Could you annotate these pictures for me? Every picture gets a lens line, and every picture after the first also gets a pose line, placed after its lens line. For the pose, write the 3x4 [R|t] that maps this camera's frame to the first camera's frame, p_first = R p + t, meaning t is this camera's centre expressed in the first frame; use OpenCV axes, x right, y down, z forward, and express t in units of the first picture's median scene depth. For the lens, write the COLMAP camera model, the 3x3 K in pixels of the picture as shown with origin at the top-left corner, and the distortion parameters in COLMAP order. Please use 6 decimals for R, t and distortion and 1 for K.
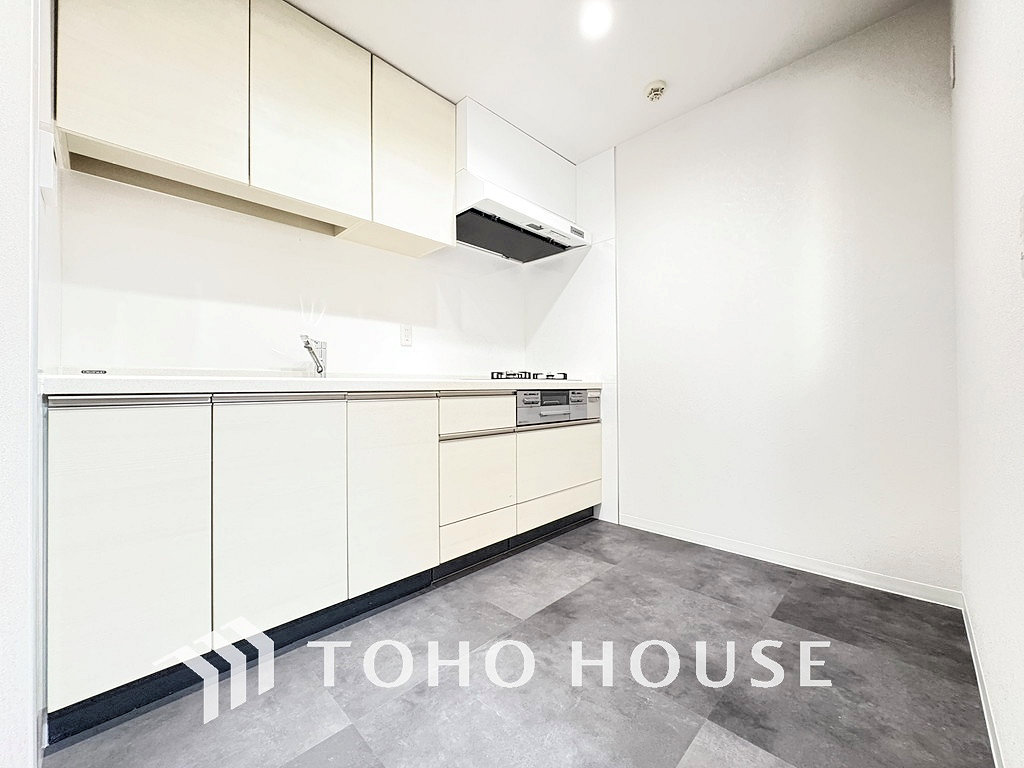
lens RADIAL K [[407.3, 0, 512.8], [0, 407.3, 384.7], [0, 0, 1]] dist [0.003959, 0.000240]
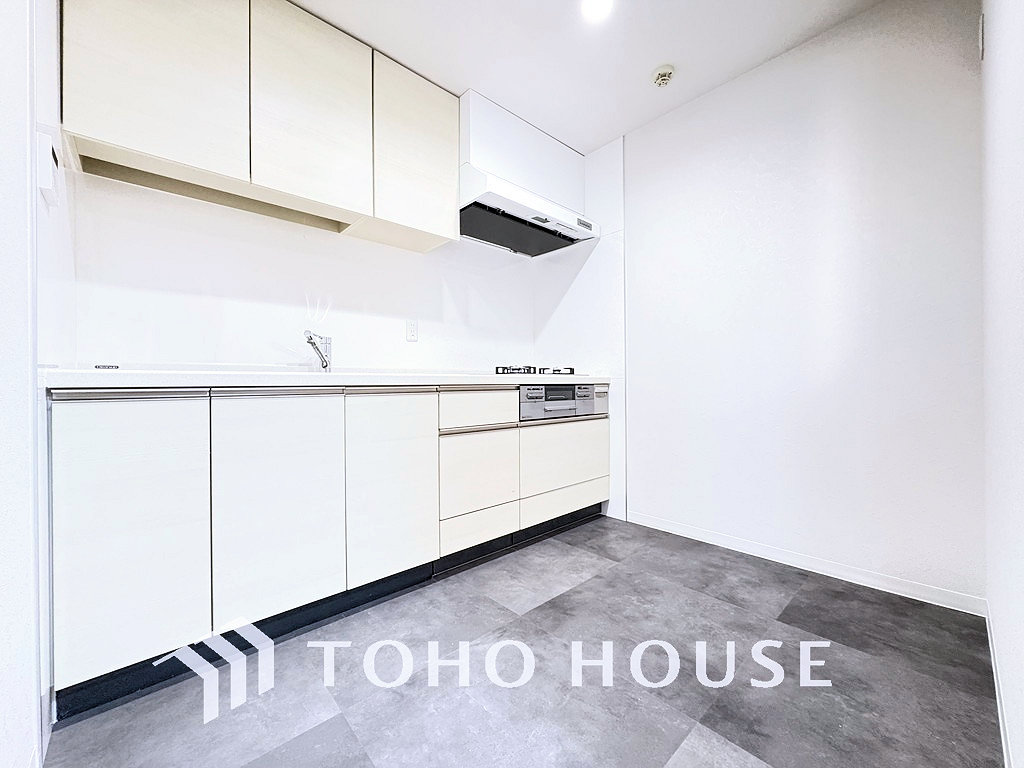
lens RADIAL K [[407.3, 0, 510.1], [0, 407.3, 384.4], [0, 0, 1]] dist [0.003959, 0.000240]
pose [[0.998797, 0.000743, -0.049038, 0.048682], [-0.000205, 0.999940, 0.010984, 0.001622], [0.049043, -0.010961, 0.998737, 0.009537]]
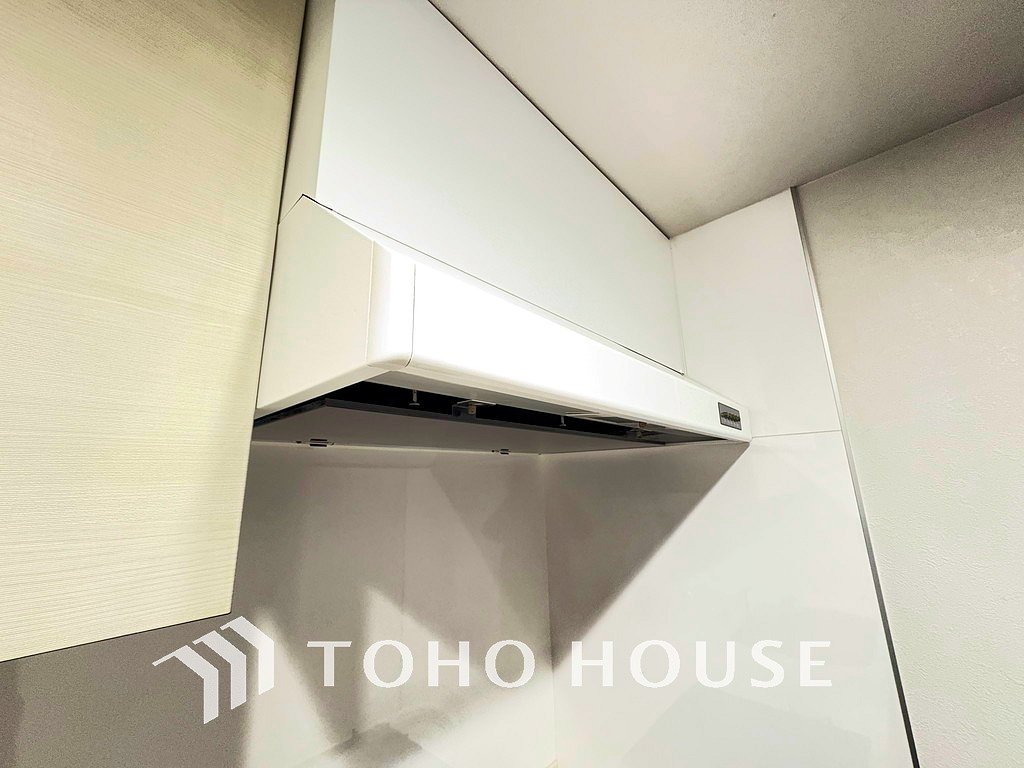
lens RADIAL K [[407.3, 0, 514.0], [0, 407.3, 383.5], [0, 0, 1]] dist [0.003959, 0.000240]
pose [[0.999118, -0.005710, 0.041603, -0.041794], [0.014682, 0.975687, -0.218674, -0.602194], [-0.039343, 0.219092, 0.974911, 1.252703]]
